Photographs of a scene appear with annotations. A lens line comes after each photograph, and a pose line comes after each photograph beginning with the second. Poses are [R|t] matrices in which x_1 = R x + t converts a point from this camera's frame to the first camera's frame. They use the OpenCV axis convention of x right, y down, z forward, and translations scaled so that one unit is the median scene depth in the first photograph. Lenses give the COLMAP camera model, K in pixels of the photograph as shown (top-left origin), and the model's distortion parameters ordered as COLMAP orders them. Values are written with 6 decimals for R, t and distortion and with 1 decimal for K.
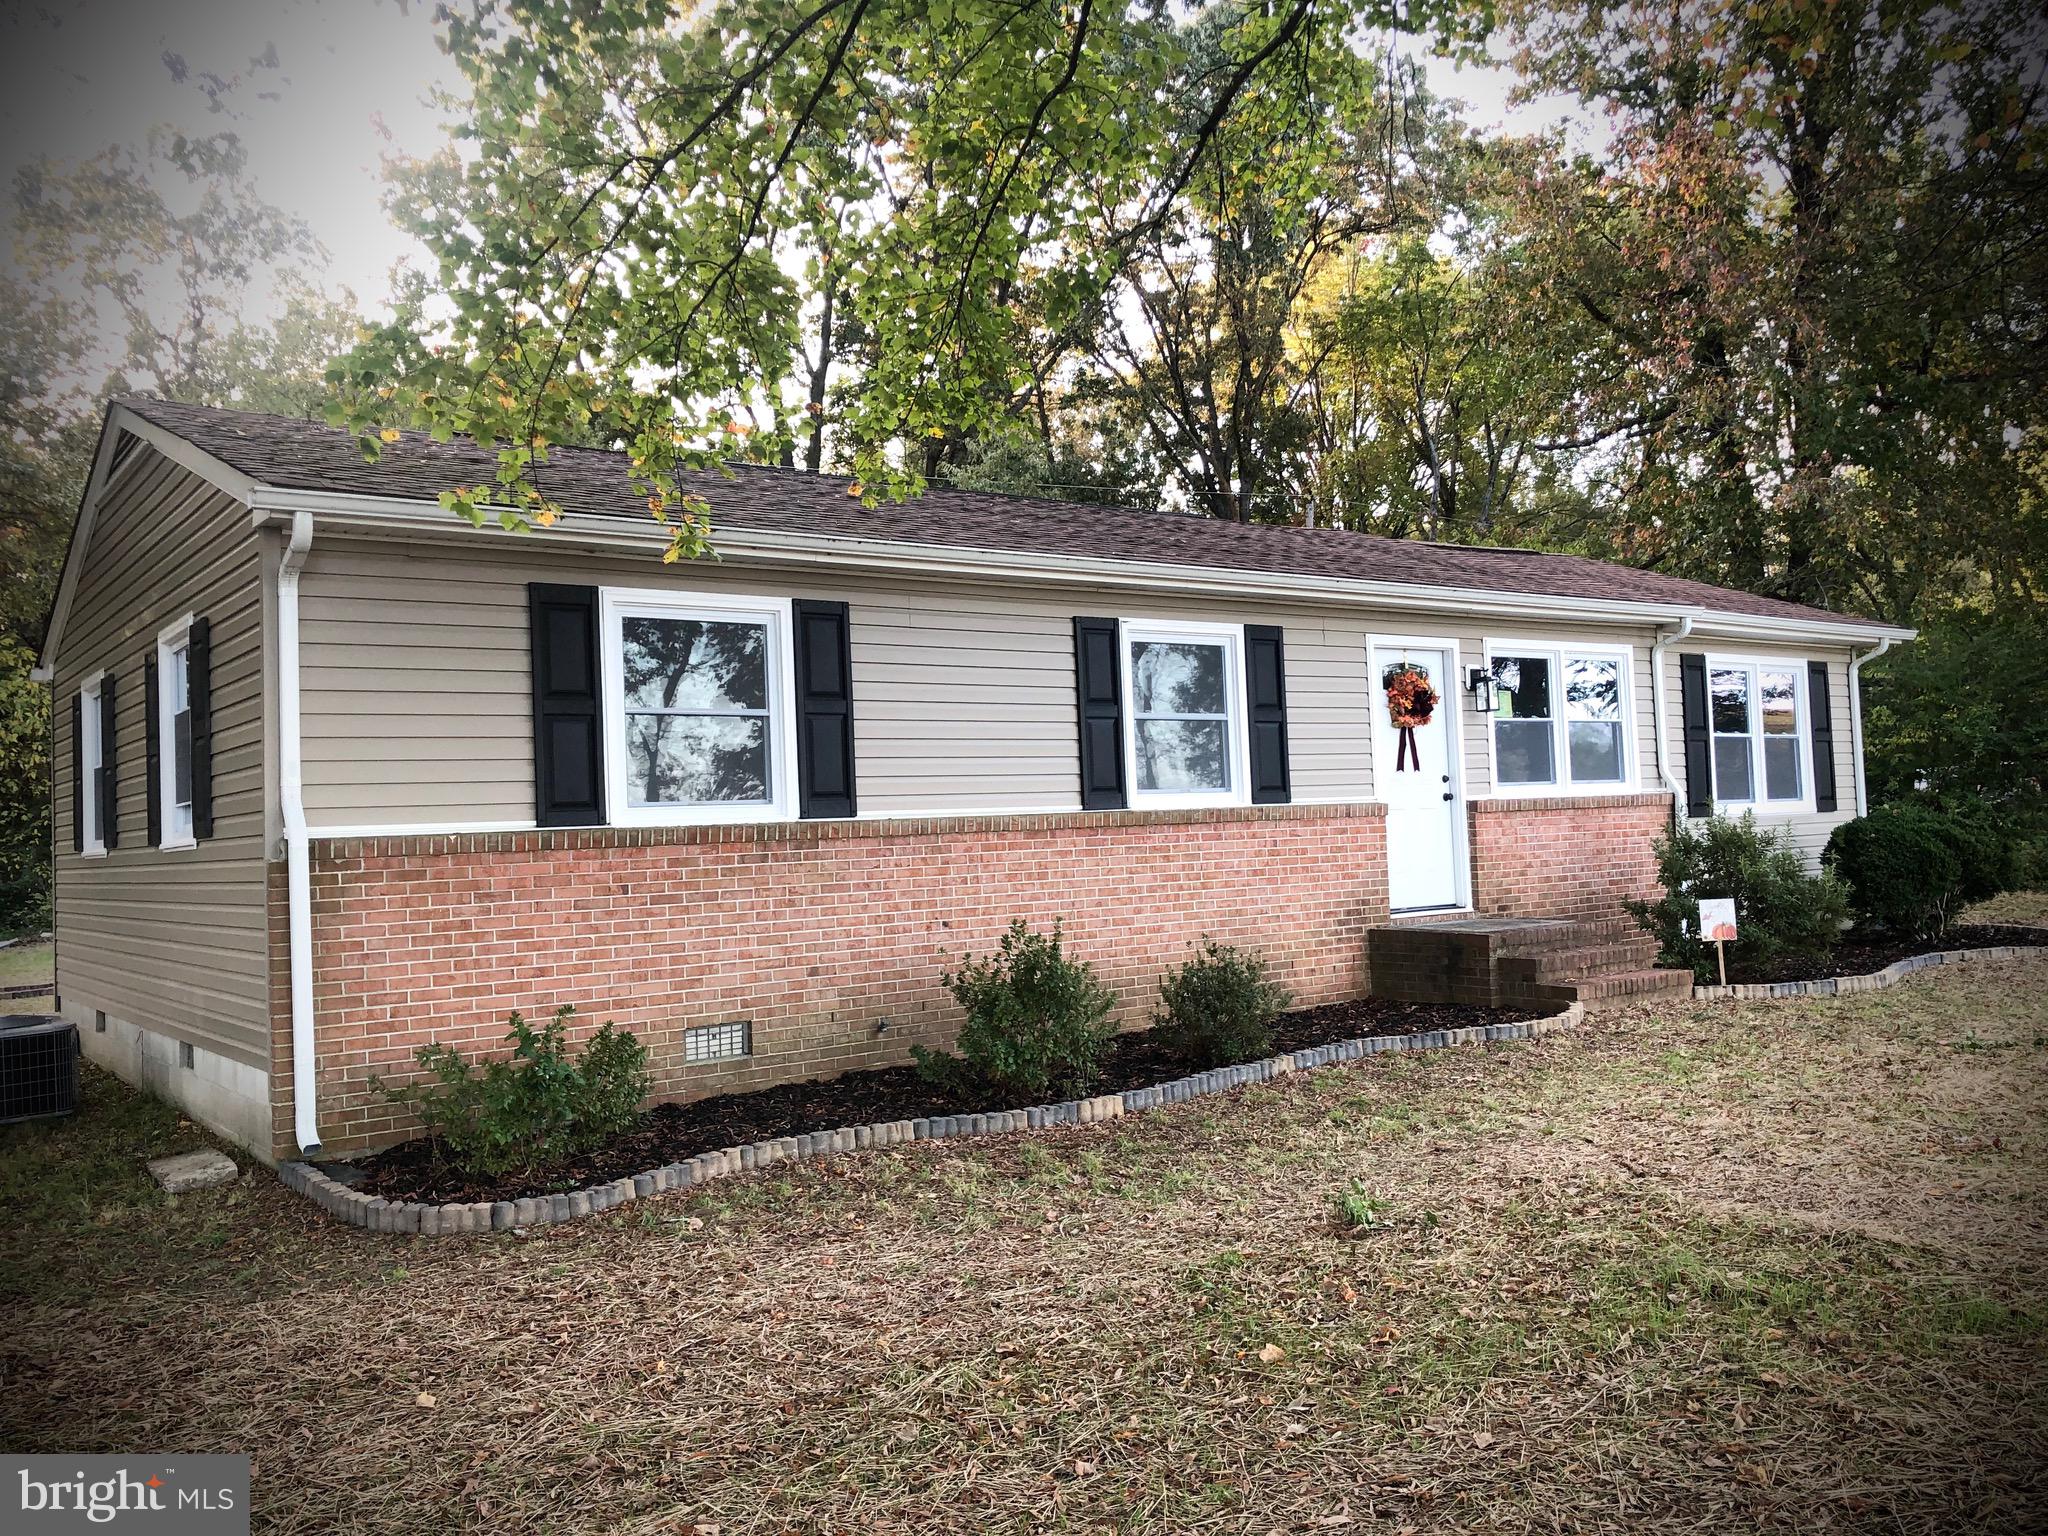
lens RADIAL K [[1639.6, 0, 998.3], [0, 1639.6, 737.4], [0, 0, 1]] dist [0.076516, -0.083144]
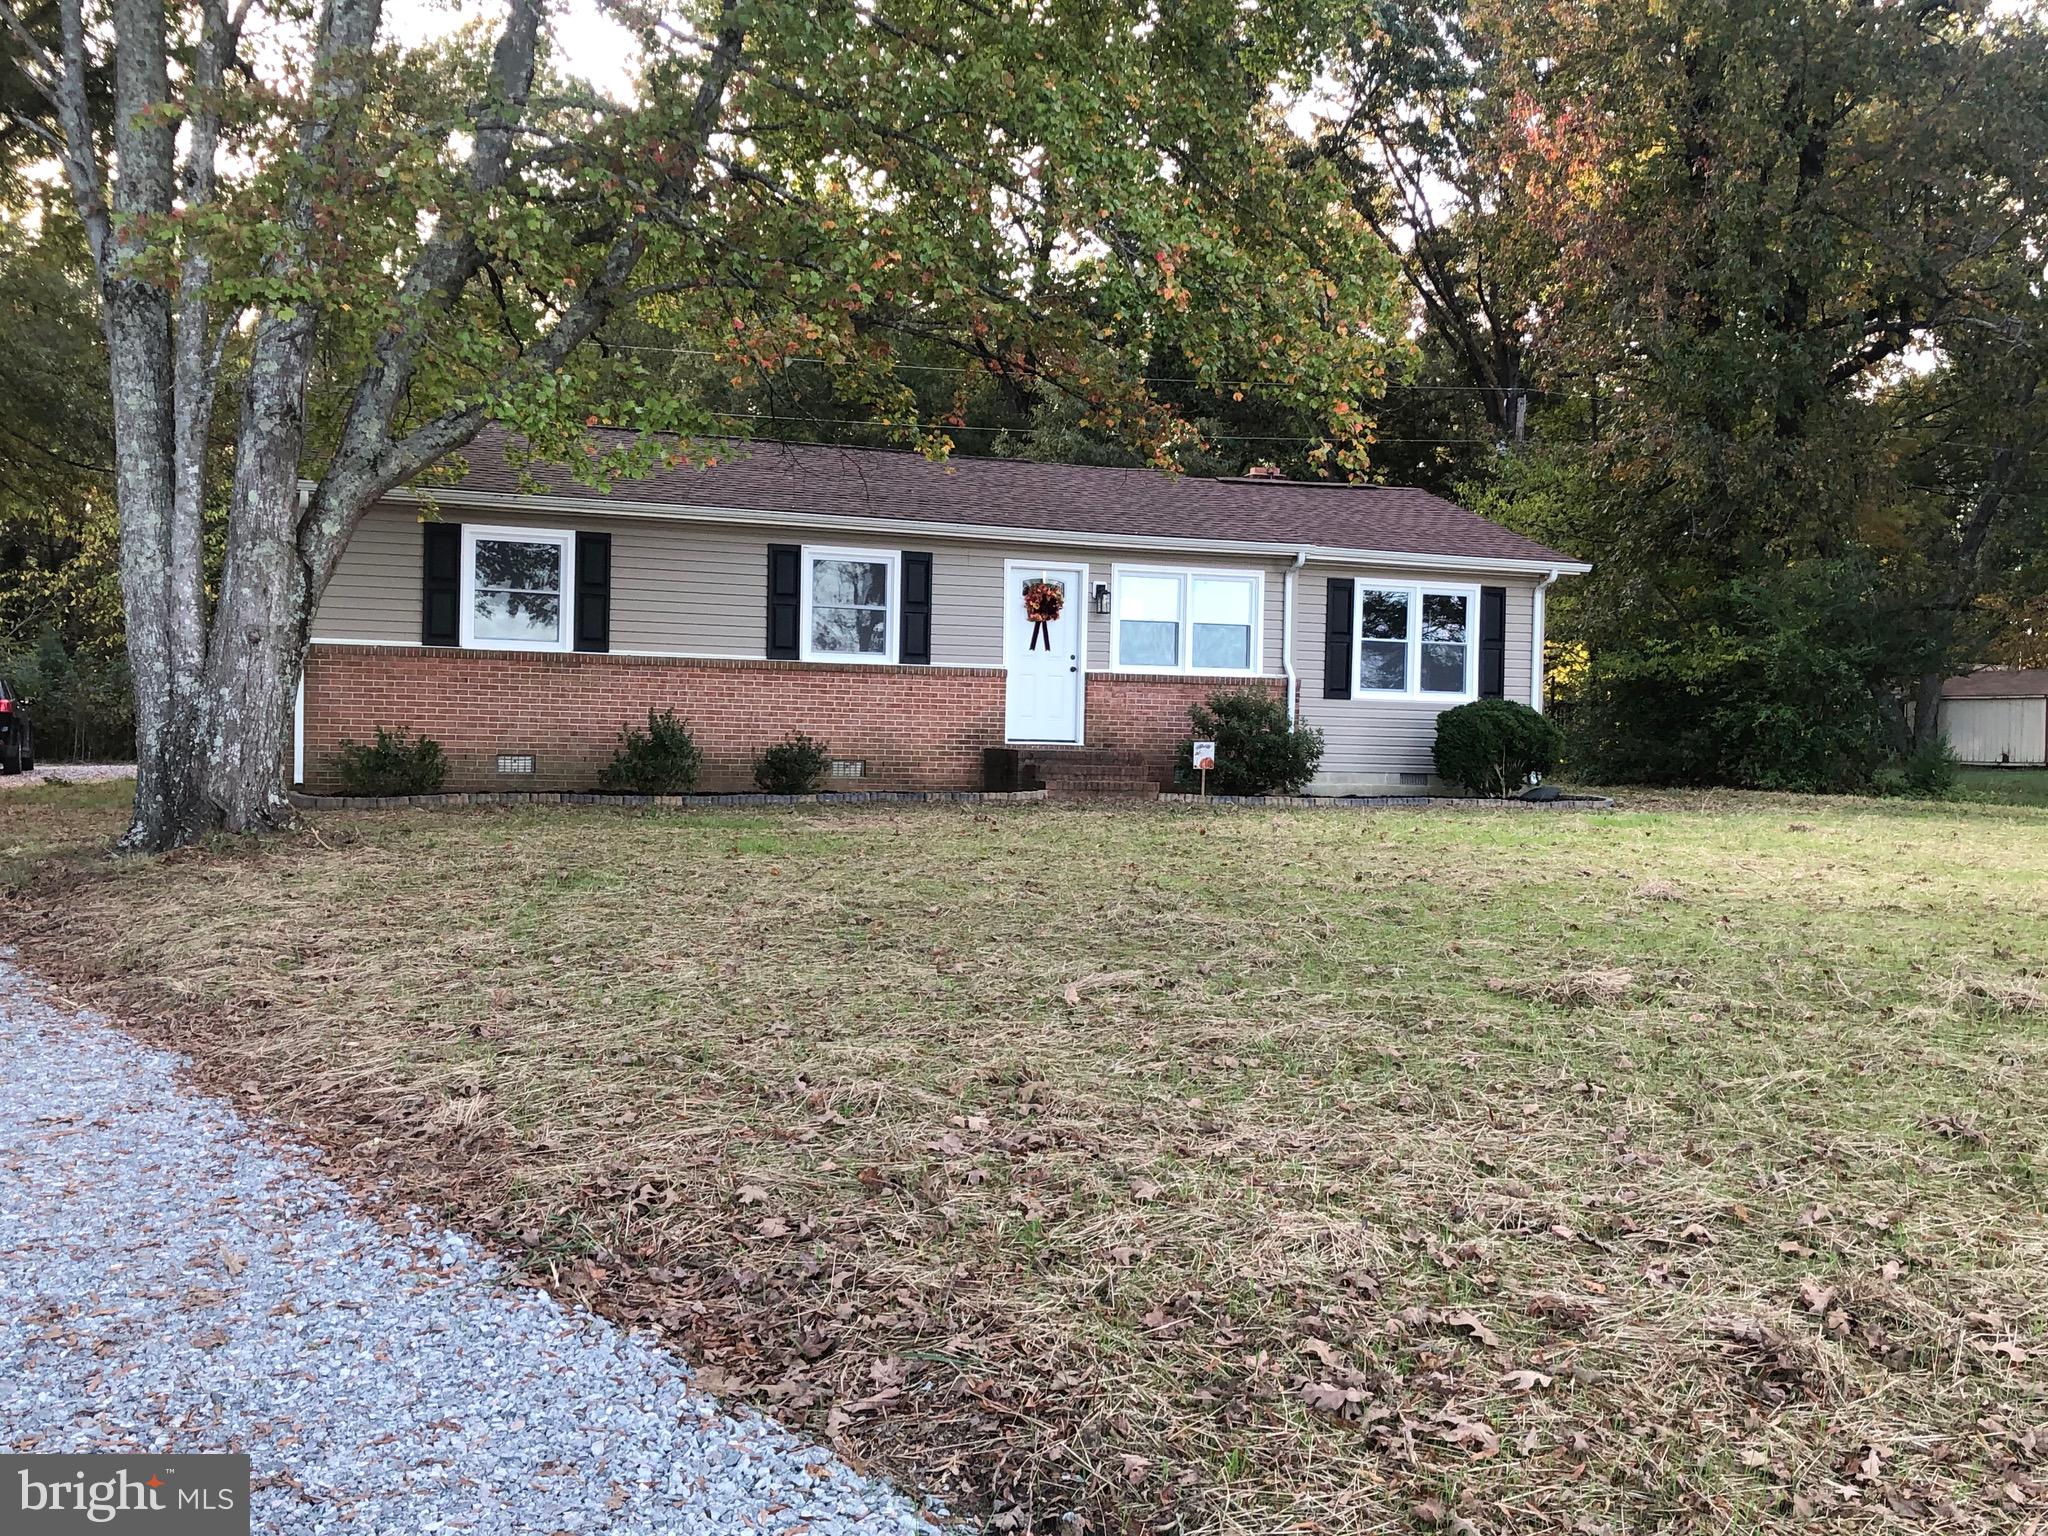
lens RADIAL K [[2092.7, 0, 997.6], [0, 2092.7, 698.2], [0, 0, 1]] dist [0.081830, 0.000000]
pose [[0.964846, 0.053521, -0.257307, 0.822185], [-0.044440, 0.998171, 0.040983, -0.014048], [0.259030, -0.028107, 0.965460, -1.003572]]
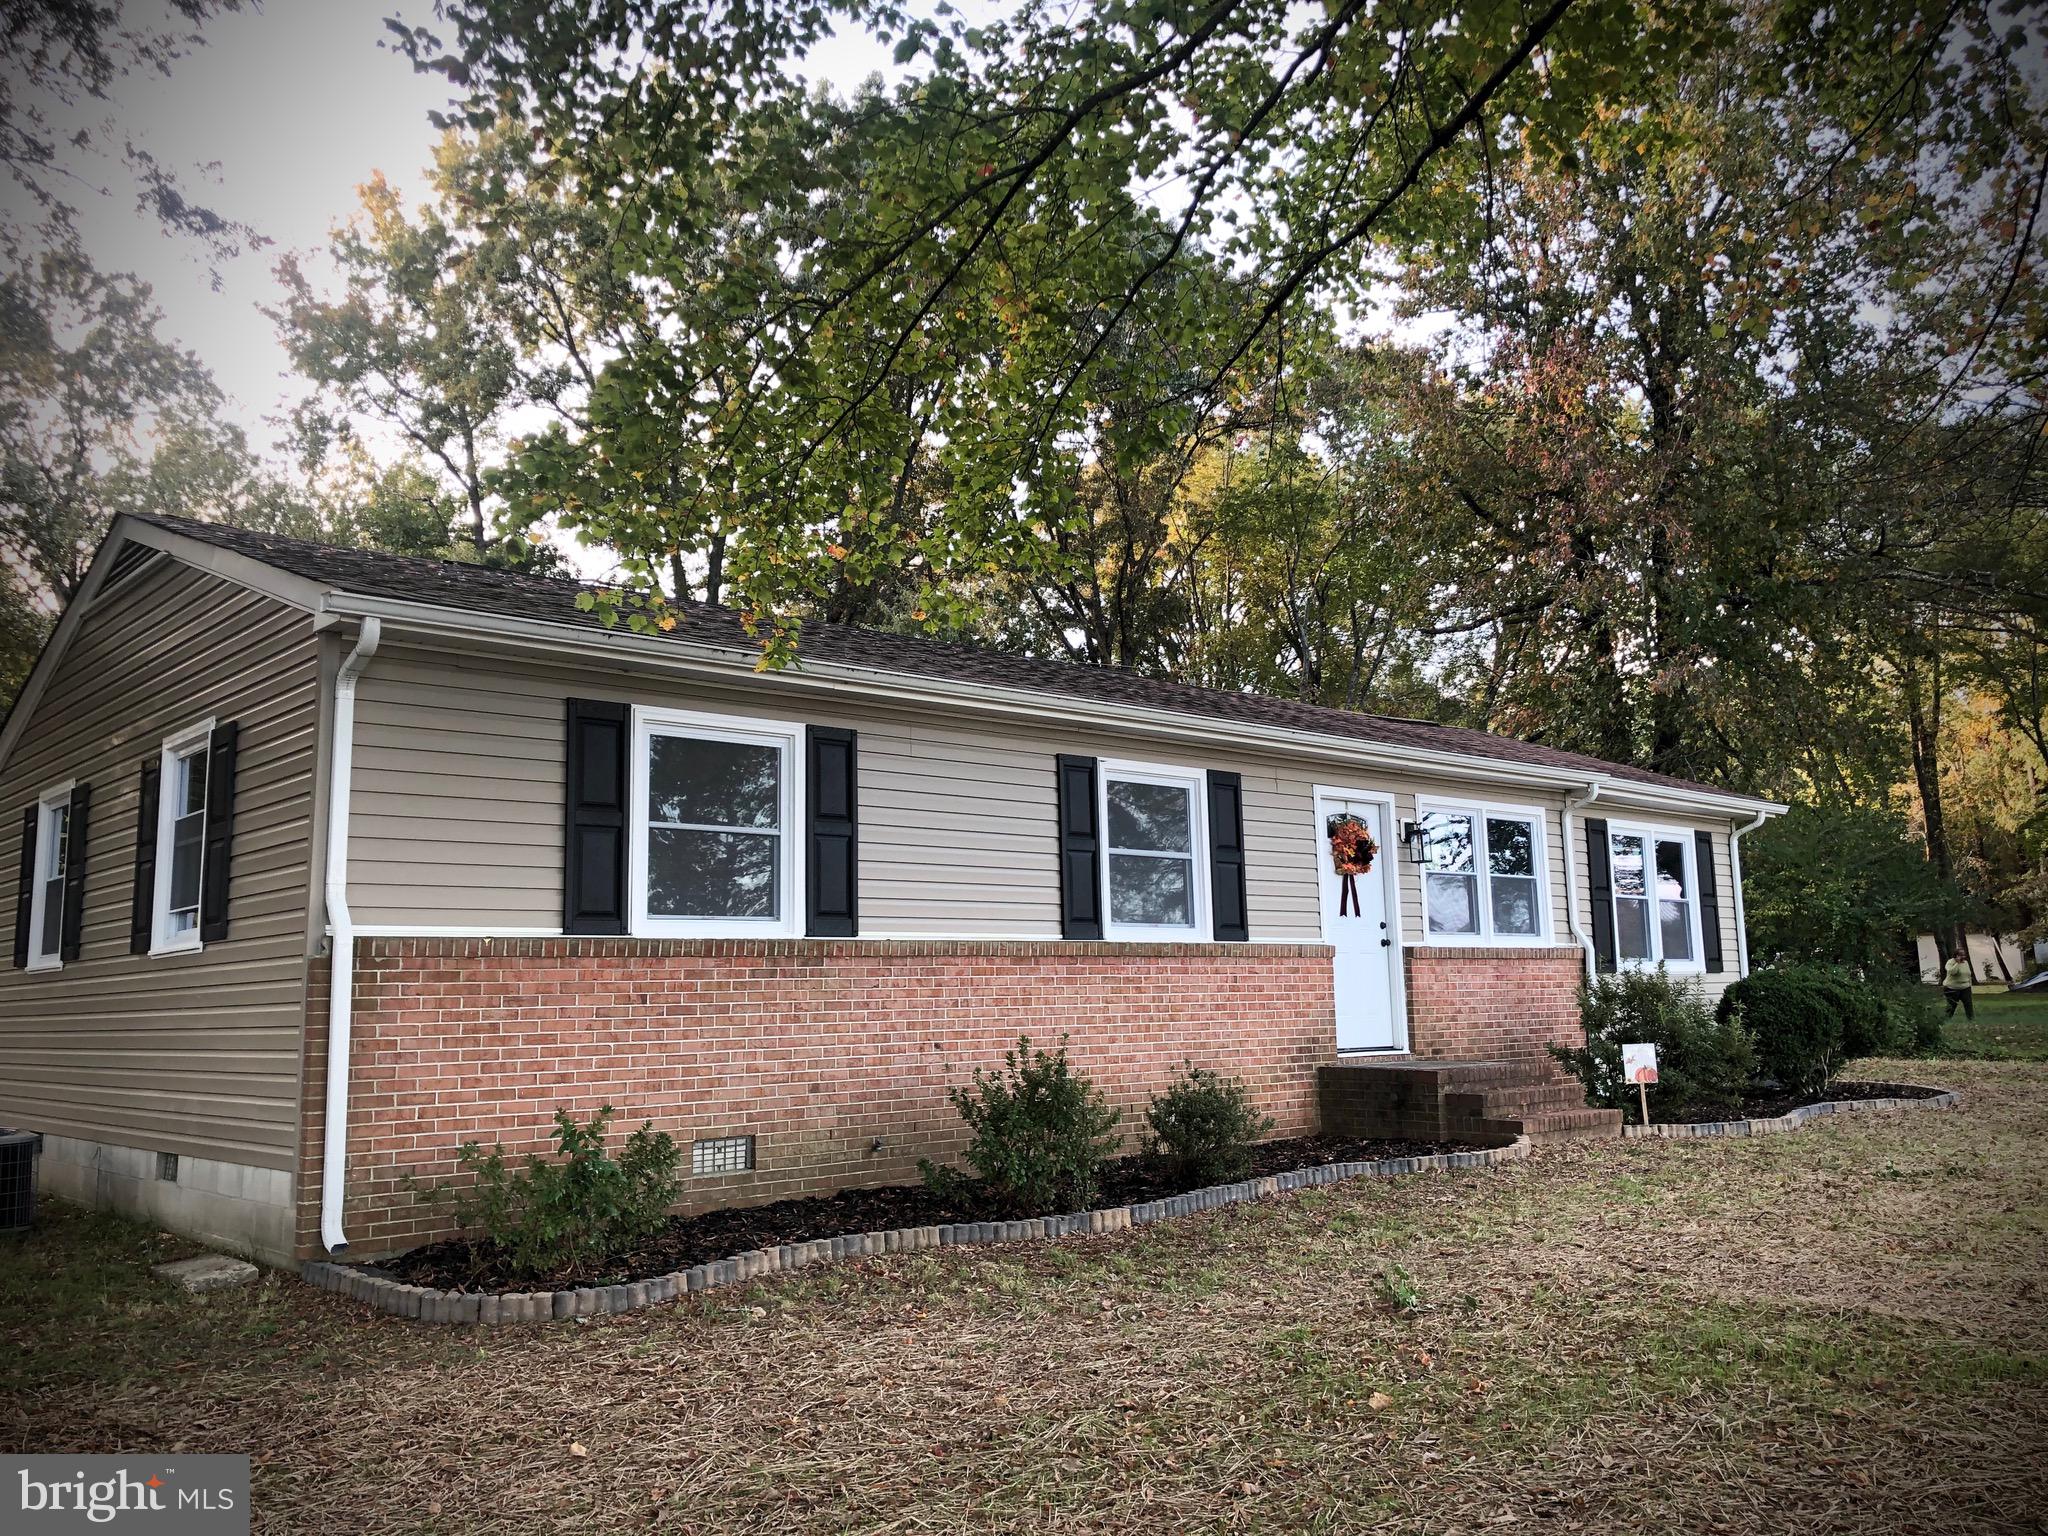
lens RADIAL K [[1639.6, 0, 1000.8], [0, 1639.6, 738.8], [0, 0, 1]] dist [0.076516, -0.083144]
pose [[0.995474, 0.033366, 0.088980, -0.082306], [-0.023925, 0.994170, -0.105132, 0.027444], [-0.091969, 0.102528, 0.990470, -0.038032]]
